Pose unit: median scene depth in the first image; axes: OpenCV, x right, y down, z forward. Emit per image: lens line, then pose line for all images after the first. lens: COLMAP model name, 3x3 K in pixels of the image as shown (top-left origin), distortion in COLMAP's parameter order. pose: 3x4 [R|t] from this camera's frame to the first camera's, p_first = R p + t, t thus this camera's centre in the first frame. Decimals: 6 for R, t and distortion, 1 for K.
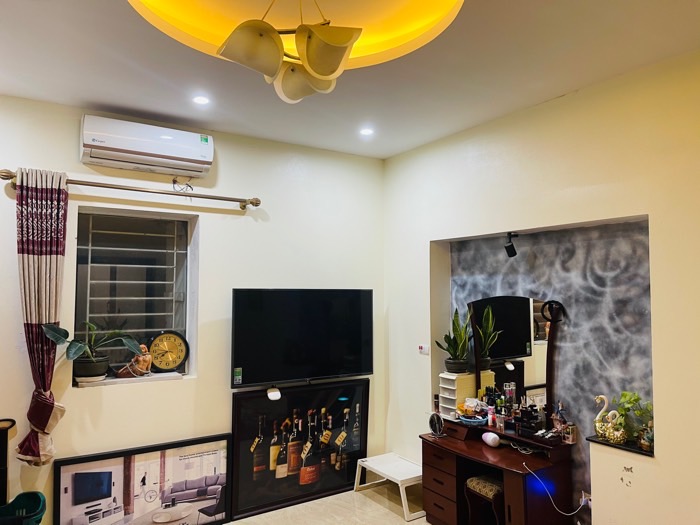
lens RADIAL K [[526.0, 0, 352.1], [0, 526.0, 261.3], [0, 0, 1]] dist [0.049125, -0.044532]
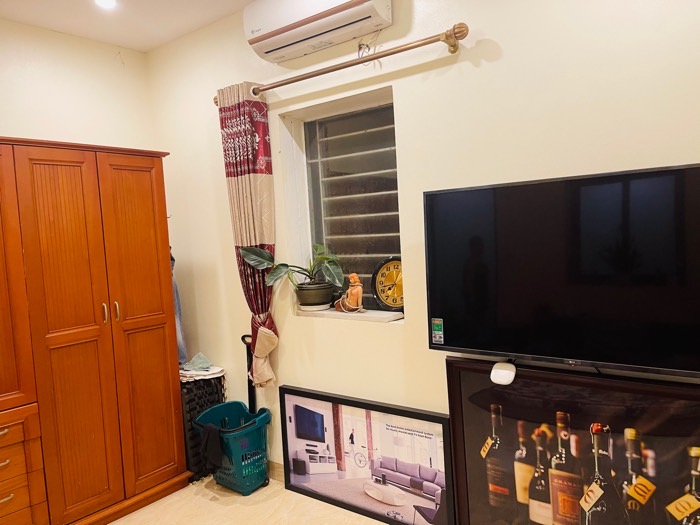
lens RADIAL K [[526.0, 0, 350.8], [0, 526.0, 267.7], [0, 0, 1]] dist [0.049125, -0.044532]
pose [[0.347810, 0.040243, -0.936701, 0.327190], [0.106905, 0.990860, 0.082265, 0.080456], [0.931450, -0.128751, 0.340329, 0.699466]]
